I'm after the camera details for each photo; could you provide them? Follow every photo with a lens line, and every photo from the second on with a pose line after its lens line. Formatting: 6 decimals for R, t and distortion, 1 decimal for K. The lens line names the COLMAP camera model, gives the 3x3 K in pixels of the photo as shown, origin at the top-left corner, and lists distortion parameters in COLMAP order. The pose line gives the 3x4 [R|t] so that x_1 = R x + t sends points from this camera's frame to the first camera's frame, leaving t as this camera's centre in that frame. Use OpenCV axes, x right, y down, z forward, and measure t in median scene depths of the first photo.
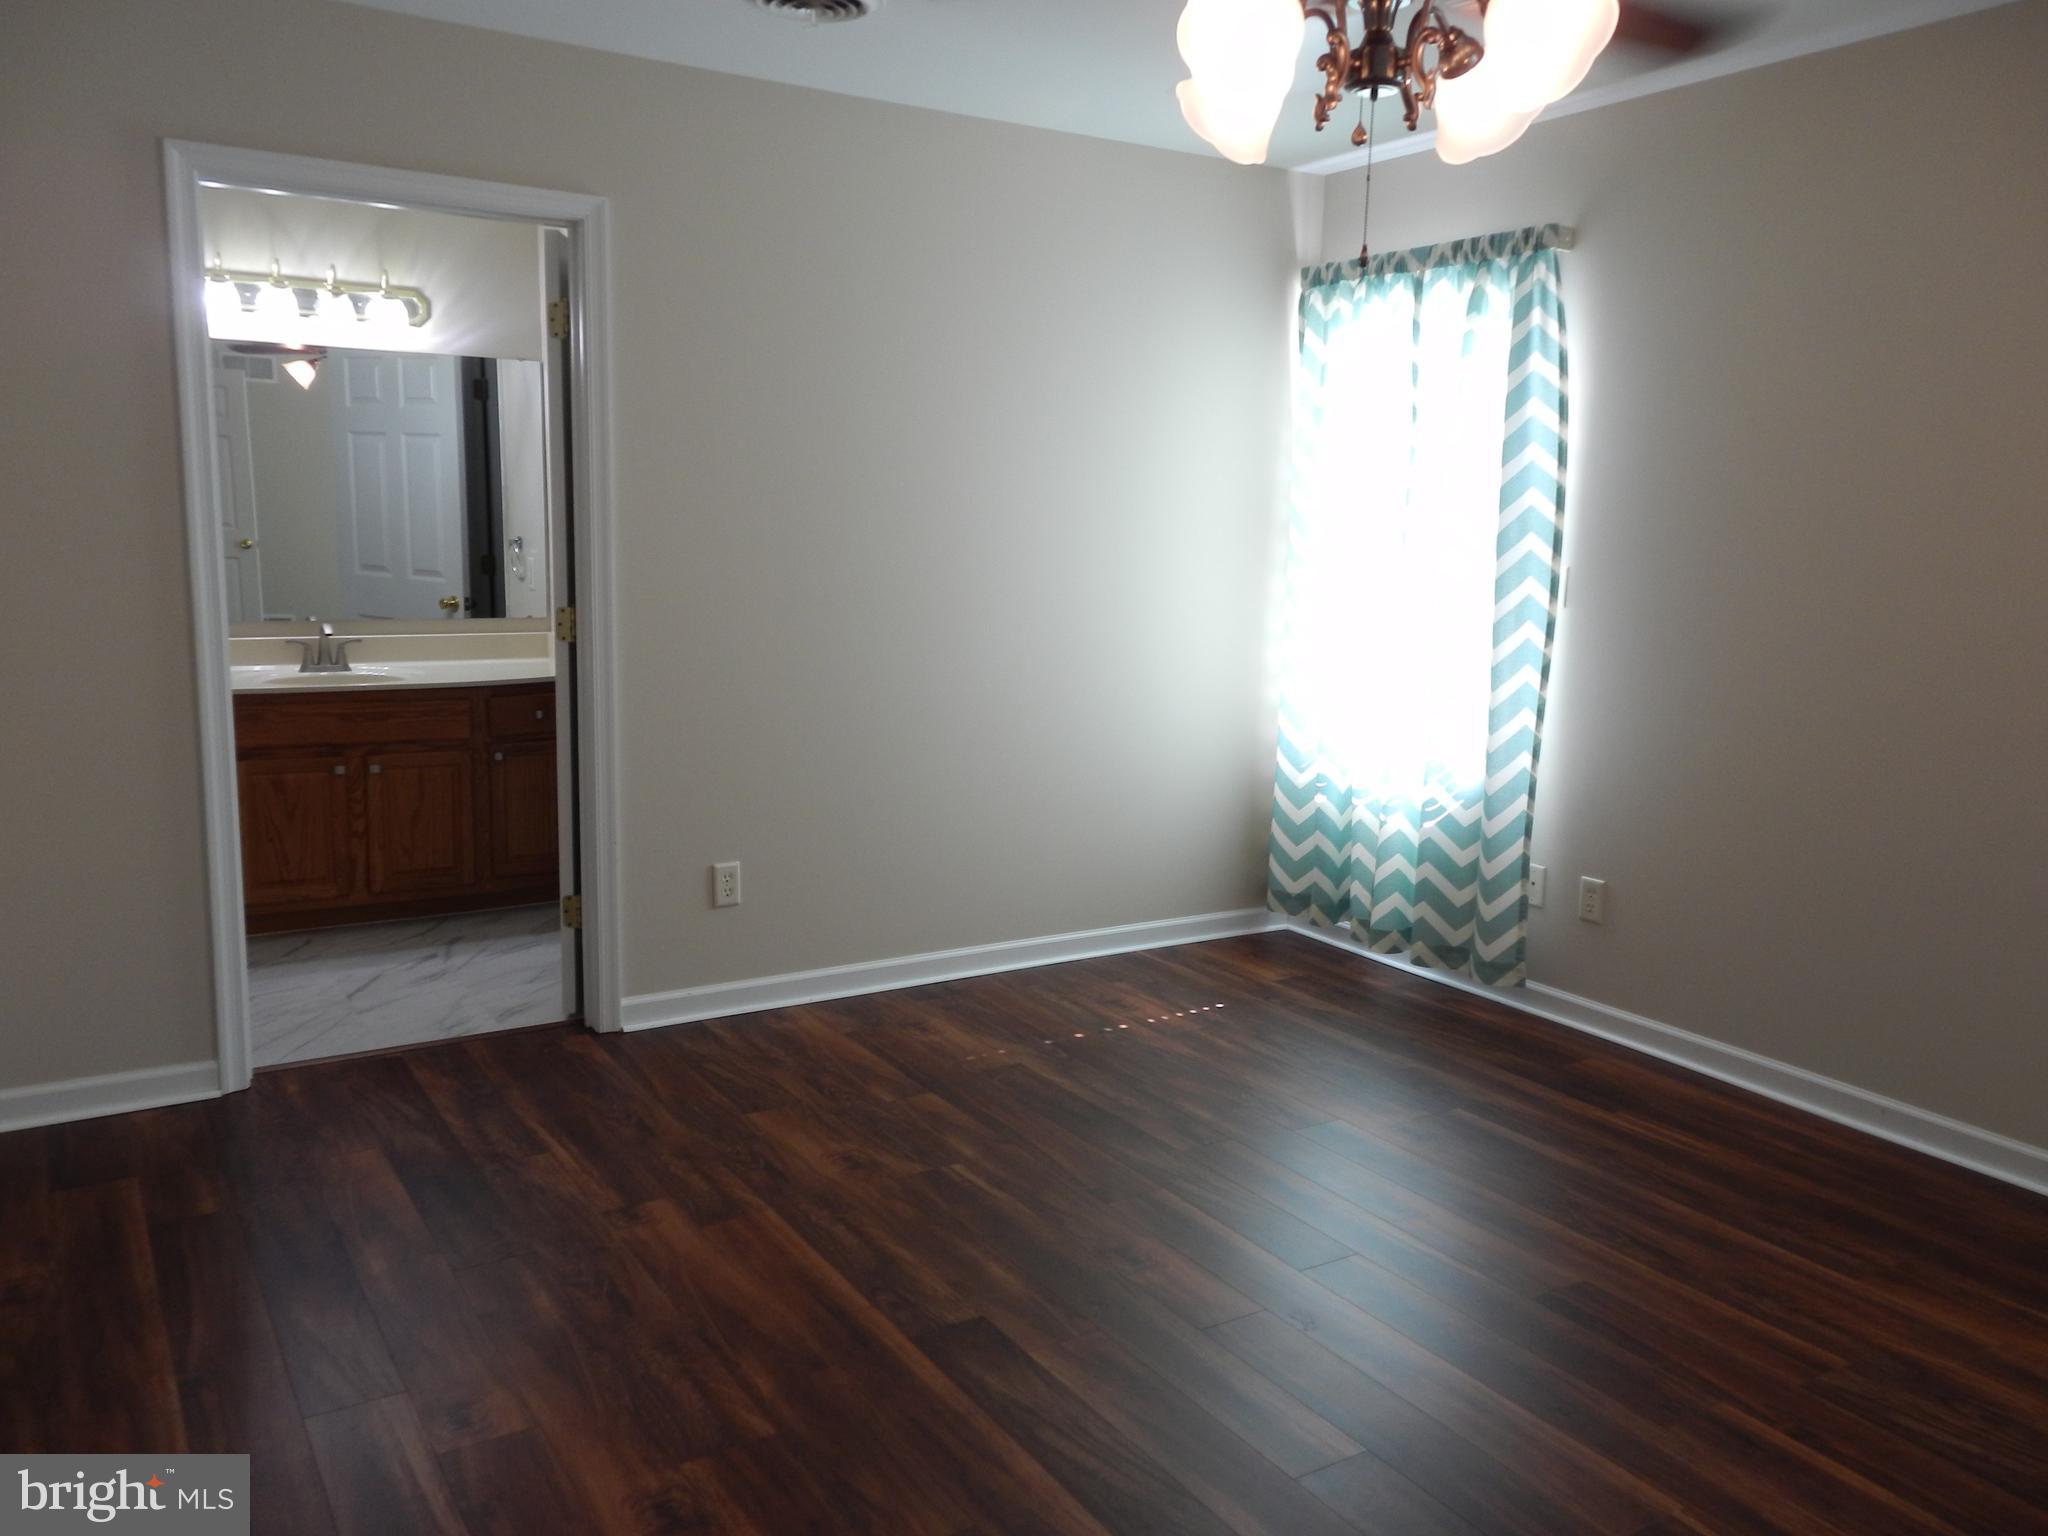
lens RADIAL K [[1564.4, 0, 1046.3], [0, 1564.4, 765.0], [0, 0, 1]] dist [0.048274, -0.001485]
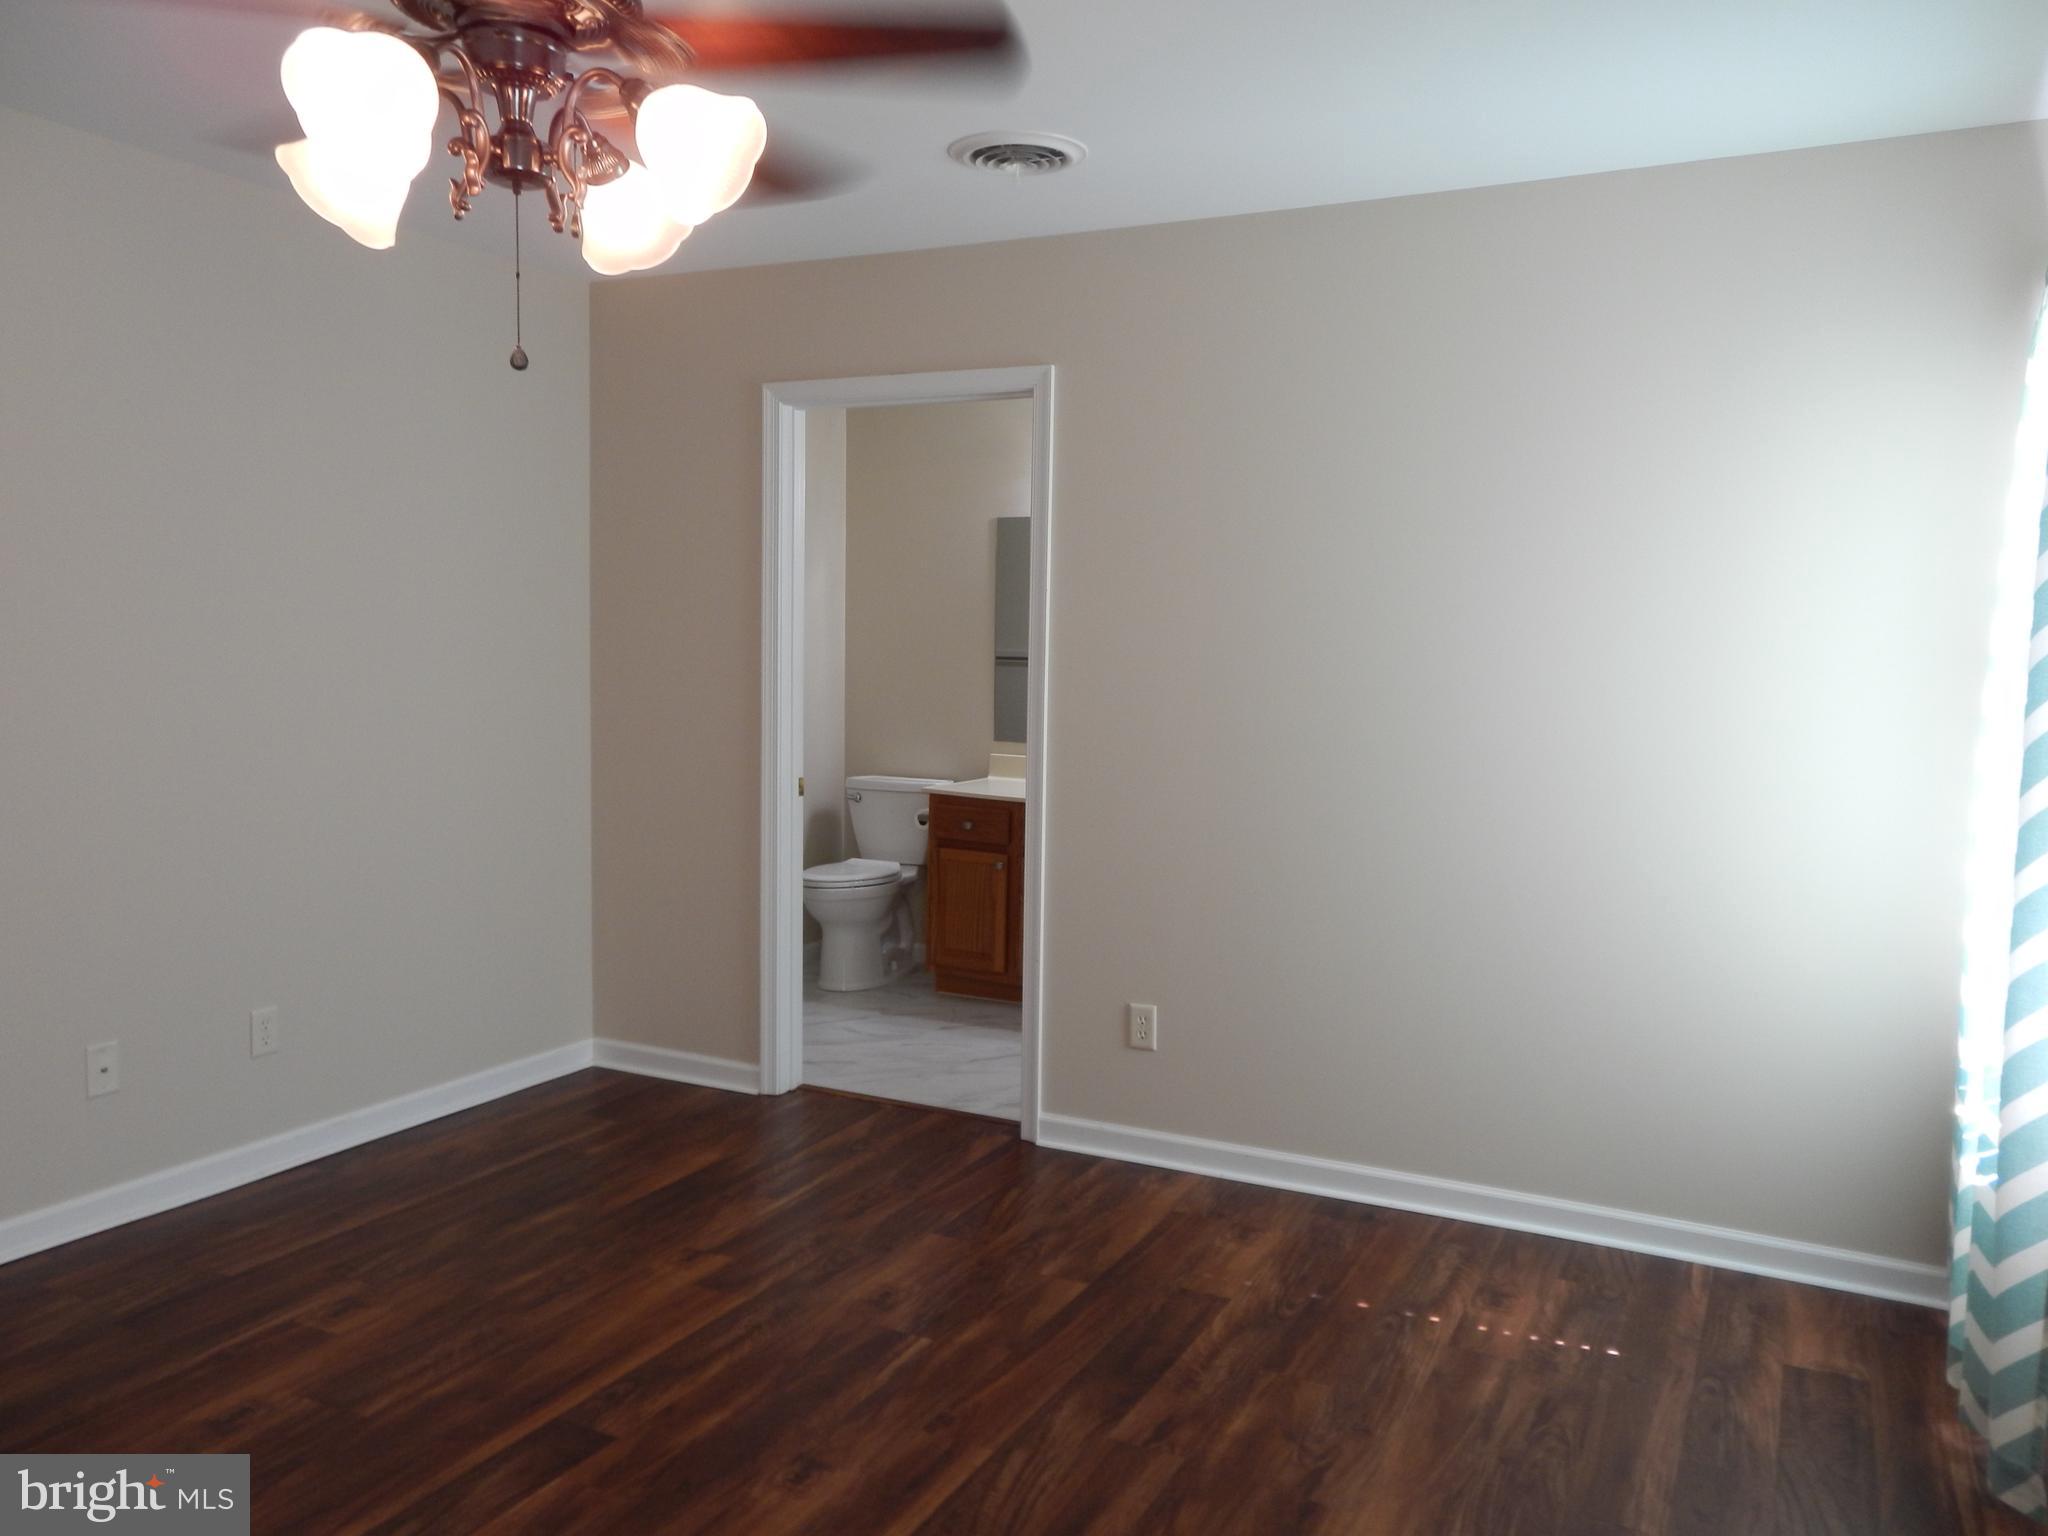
lens RADIAL K [[1598.2, 0, 1055.3], [0, 1598.2, 739.6], [0, 0, 1]] dist [-0.006770, 0.067484]
pose [[0.542148, 0.051893, -0.838679, 0.662086], [-0.146061, 0.988717, -0.033242, -0.066781], [0.827491, 0.140520, 0.543611, 0.431918]]
